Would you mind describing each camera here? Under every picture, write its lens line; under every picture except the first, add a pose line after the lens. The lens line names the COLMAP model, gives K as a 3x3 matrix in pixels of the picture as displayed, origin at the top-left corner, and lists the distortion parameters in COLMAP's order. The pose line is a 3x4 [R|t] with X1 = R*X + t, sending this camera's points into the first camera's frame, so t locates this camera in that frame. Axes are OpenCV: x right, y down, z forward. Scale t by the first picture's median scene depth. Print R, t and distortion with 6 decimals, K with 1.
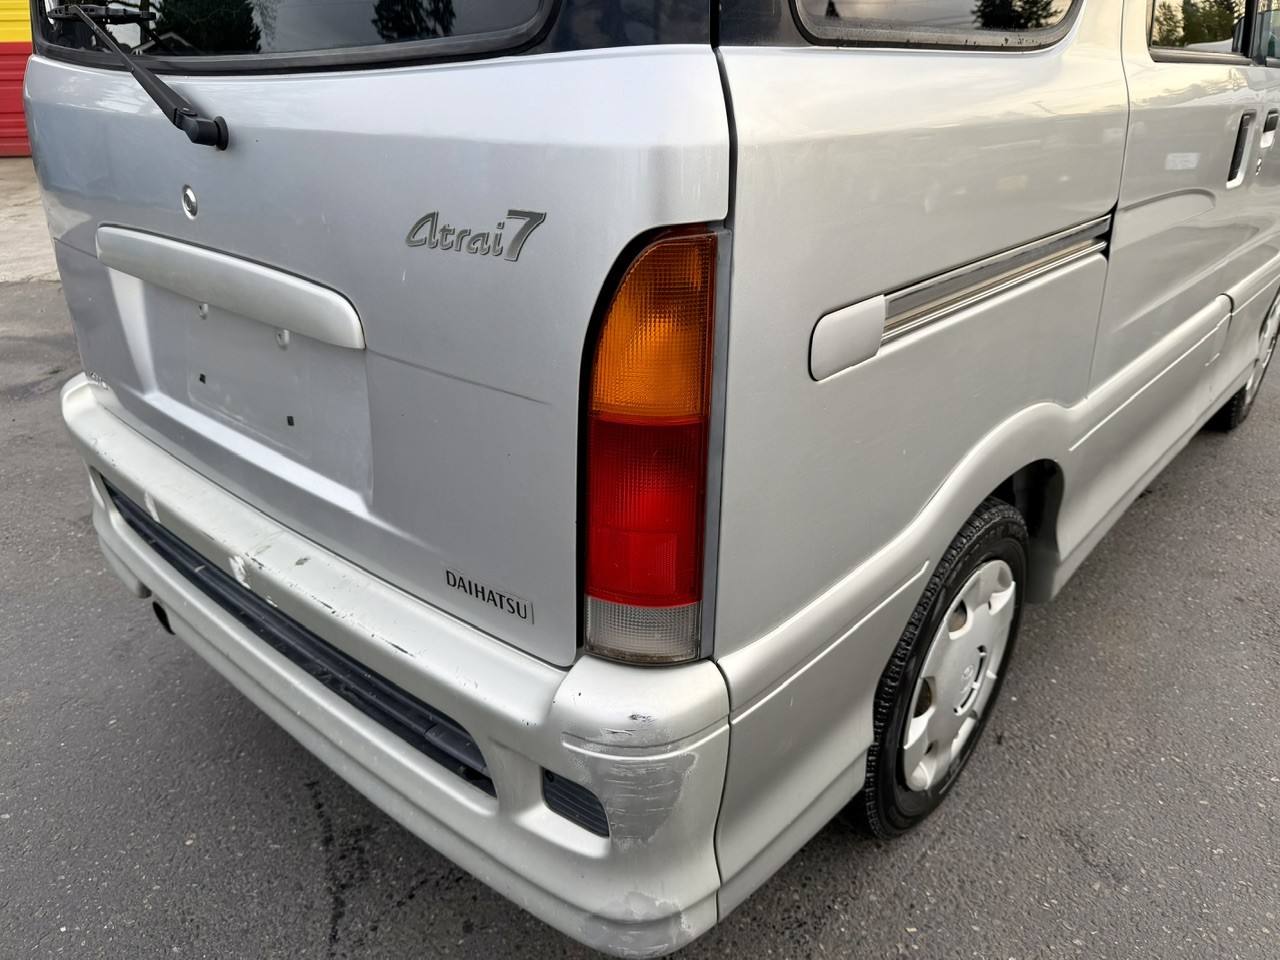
lens RADIAL K [[913.2, 0, 648.9], [0, 913.2, 490.4], [0, 0, 1]] dist [0.017866, -0.026994]
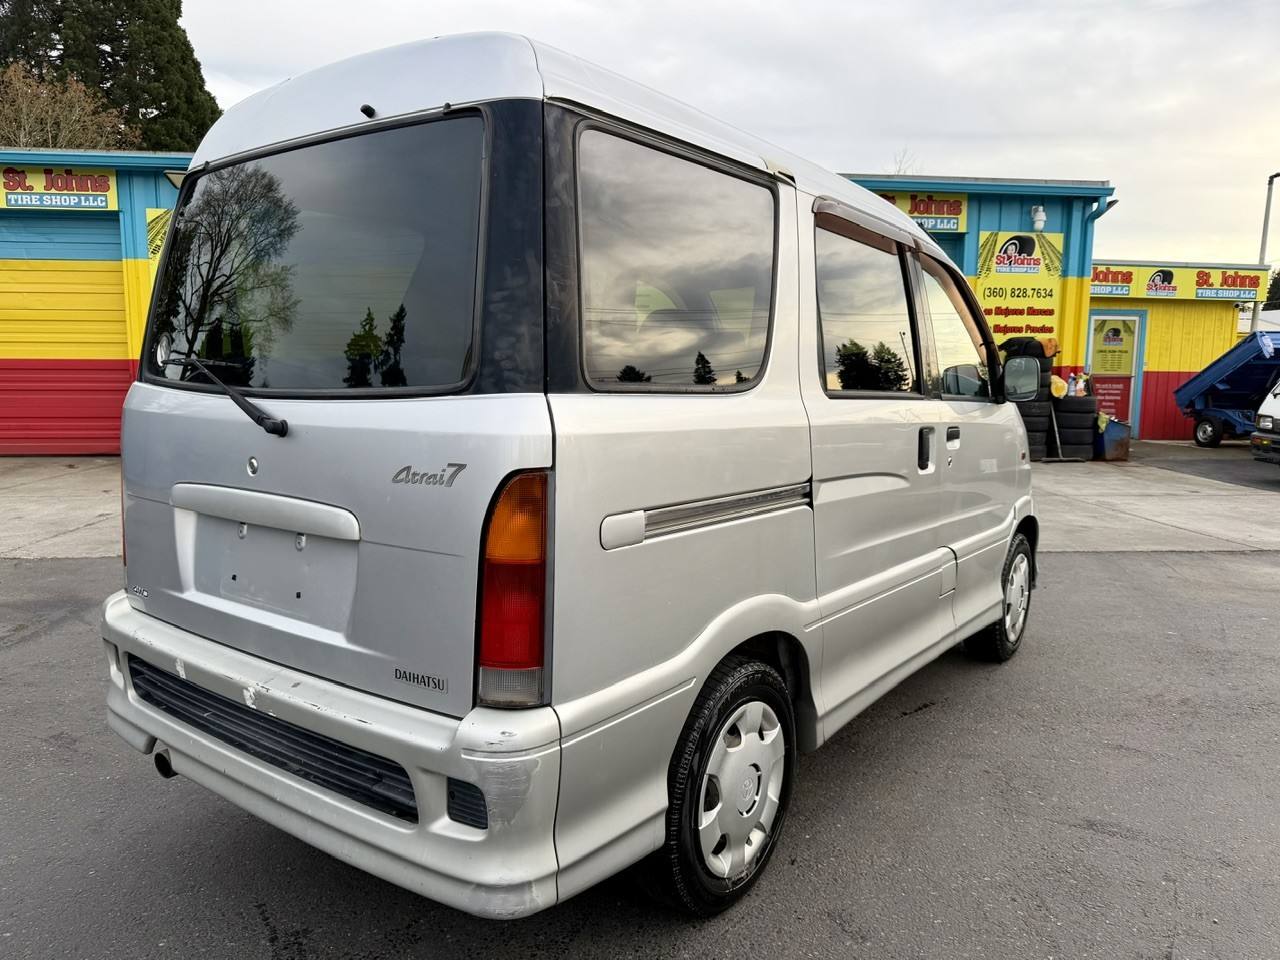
lens RADIAL K [[913.2, 0, 648.3], [0, 913.2, 478.6], [0, 0, 1]] dist [0.017866, -0.026994]
pose [[0.995768, 0.008359, 0.091517, 0.081378], [0.022157, 0.944638, -0.327365, 0.309182], [-0.089187, 0.328008, 0.940456, -0.726829]]
